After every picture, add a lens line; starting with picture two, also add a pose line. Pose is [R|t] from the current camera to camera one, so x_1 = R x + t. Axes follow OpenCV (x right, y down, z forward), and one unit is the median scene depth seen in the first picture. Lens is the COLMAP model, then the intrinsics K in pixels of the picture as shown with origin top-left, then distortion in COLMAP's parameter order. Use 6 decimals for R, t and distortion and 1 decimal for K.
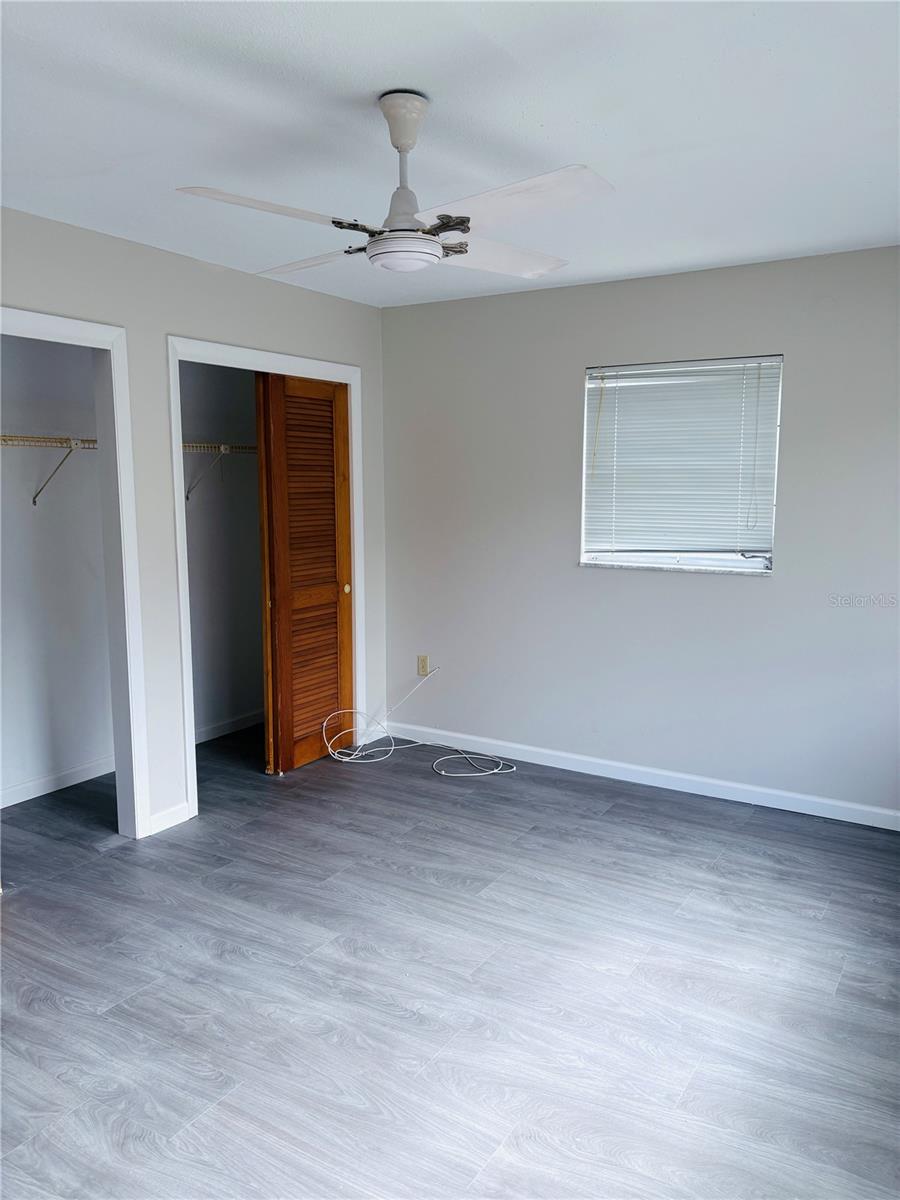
lens RADIAL K [[914.7, 0, 442.6], [0, 914.7, 593.6], [0, 0, 1]] dist [0.067970, -0.070630]
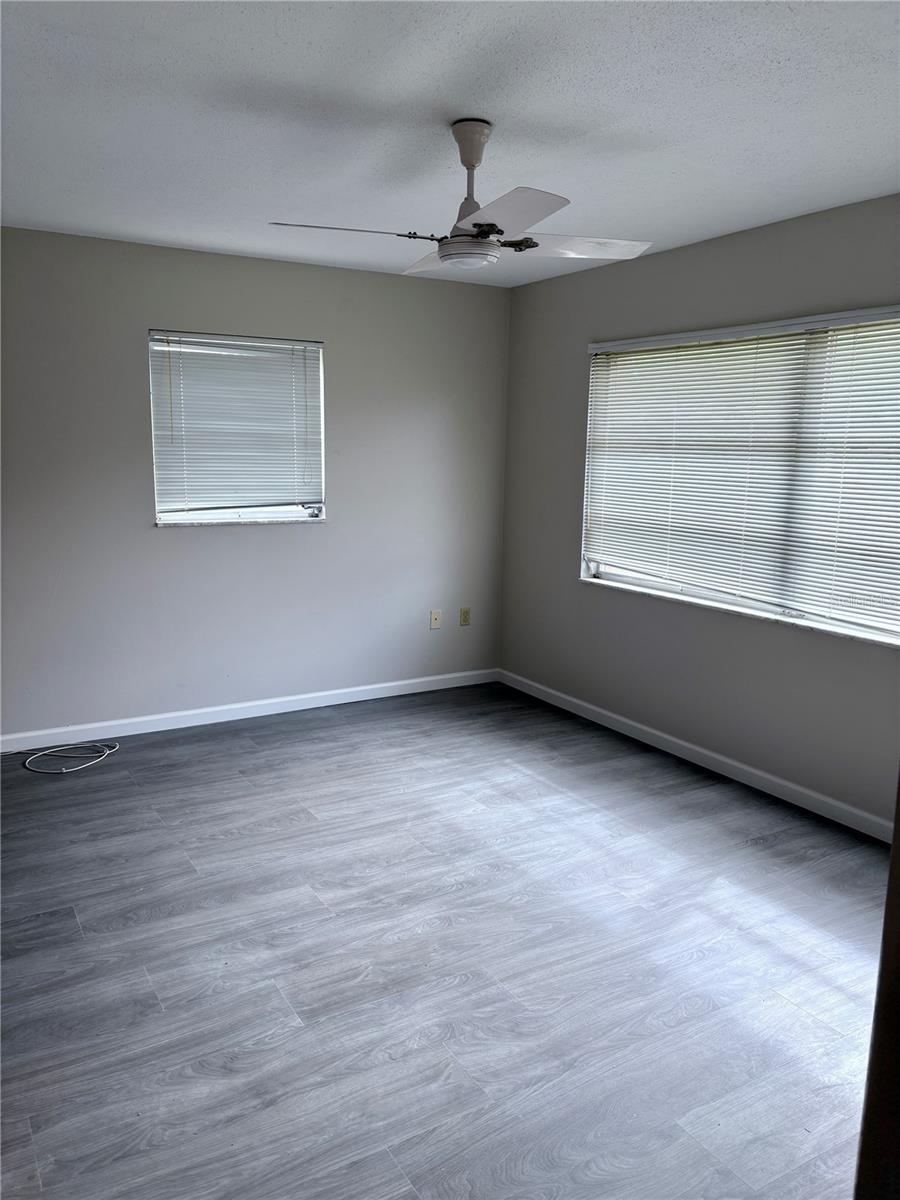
lens RADIAL K [[911.8, 0, 445.1], [0, 911.8, 597.4], [0, 0, 1]] dist [0.043498, -0.037707]
pose [[0.468094, -0.141770, 0.872232, -0.778473], [0.103928, 0.989029, 0.104980, -0.035051], [-0.877546, 0.041509, 0.477693, 0.319167]]
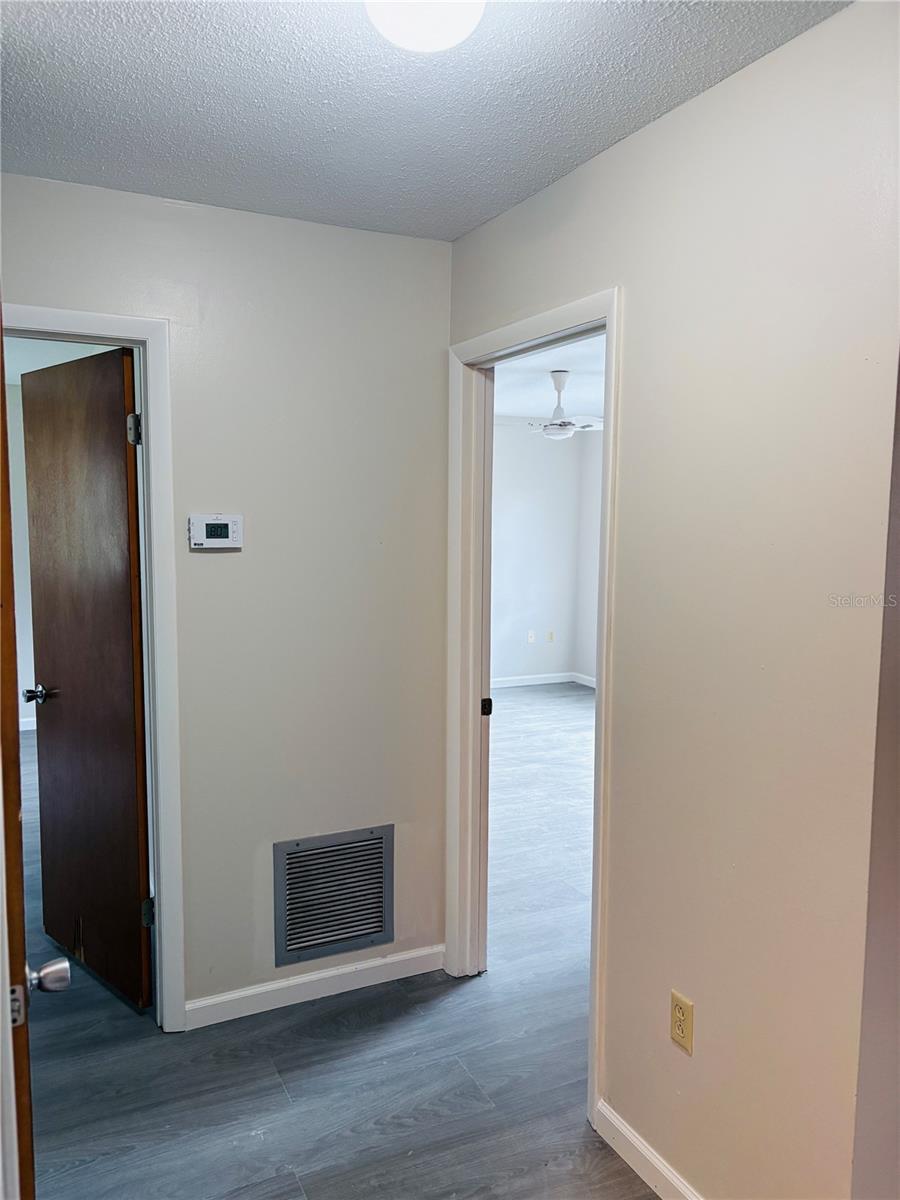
lens RADIAL K [[911.8, 0, 445.1], [0, 911.8, 597.4], [0, 0, 1]] dist [0.043498, -0.037707]
pose [[0.542034, -0.078895, 0.836645, -1.518810], [0.105565, 0.994089, 0.025349, -0.017390], [-0.833700, 0.074581, 0.547159, -0.028274]]
